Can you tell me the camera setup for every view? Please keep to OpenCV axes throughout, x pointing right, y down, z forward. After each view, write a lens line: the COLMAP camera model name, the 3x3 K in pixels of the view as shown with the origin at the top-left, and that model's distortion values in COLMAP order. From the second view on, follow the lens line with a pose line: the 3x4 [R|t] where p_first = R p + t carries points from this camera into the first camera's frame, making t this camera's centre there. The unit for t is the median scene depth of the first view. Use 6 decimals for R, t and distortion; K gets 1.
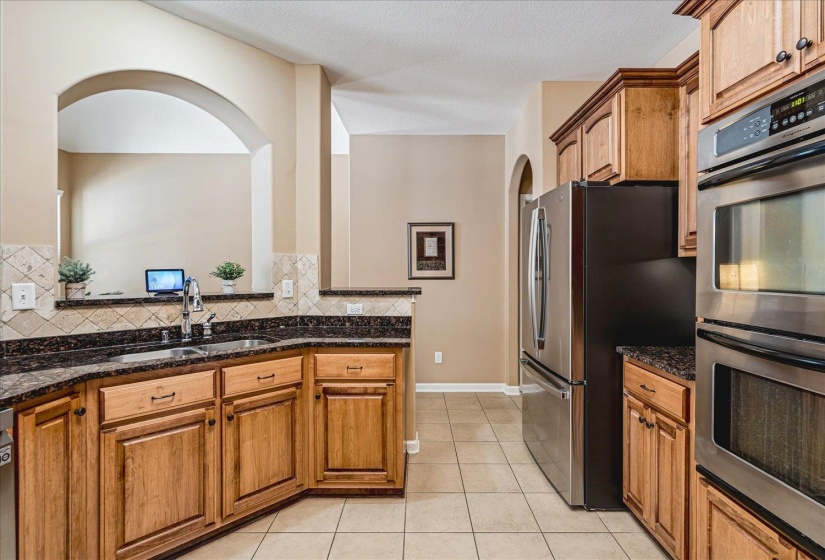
lens RADIAL K [[385.3, 0, 418.9], [0, 385.3, 272.8], [0, 0, 1]] dist [-0.000126, 0.000190]
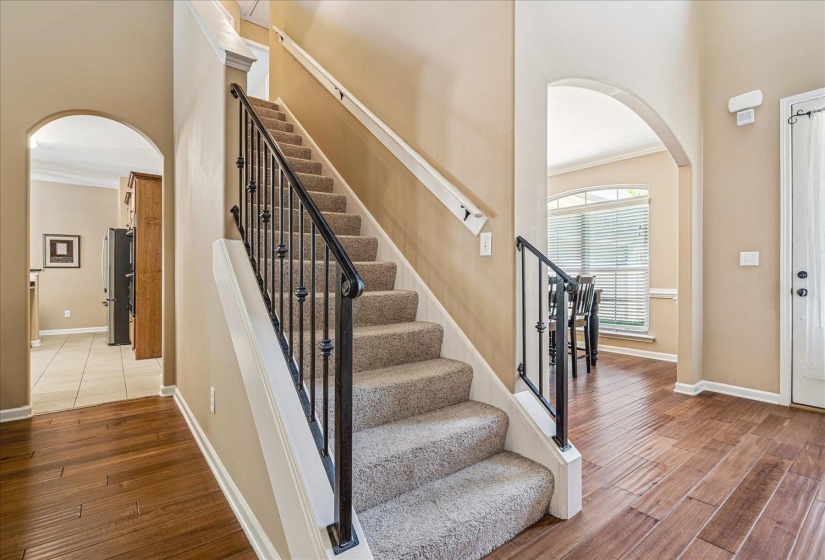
lens RADIAL K [[381.9, 0, 403.6], [0, 381.9, 278.6], [0, 0, 1]] dist [0.002185, 0.000664]
pose [[0.794588, -0.000602, 0.607149, 0.335743], [0.002454, 0.999995, -0.002219, 0.117468], [-0.607144, 0.003253, 0.794585, -2.065352]]
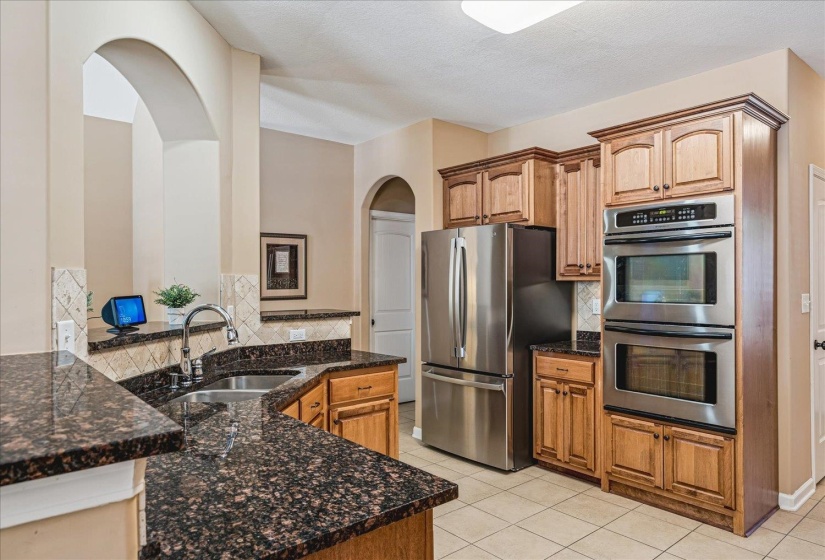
lens RADIAL K [[528.8, 0, 412.5], [0, 528.8, 280.0], [0, 0, 1]] dist [0.000208, -0.000296]
pose [[0.764310, -0.001777, 0.644847, -0.836865], [0.007941, 0.999946, -0.006658, -0.027263], [-0.644800, 0.010209, 0.764283, -0.141631]]
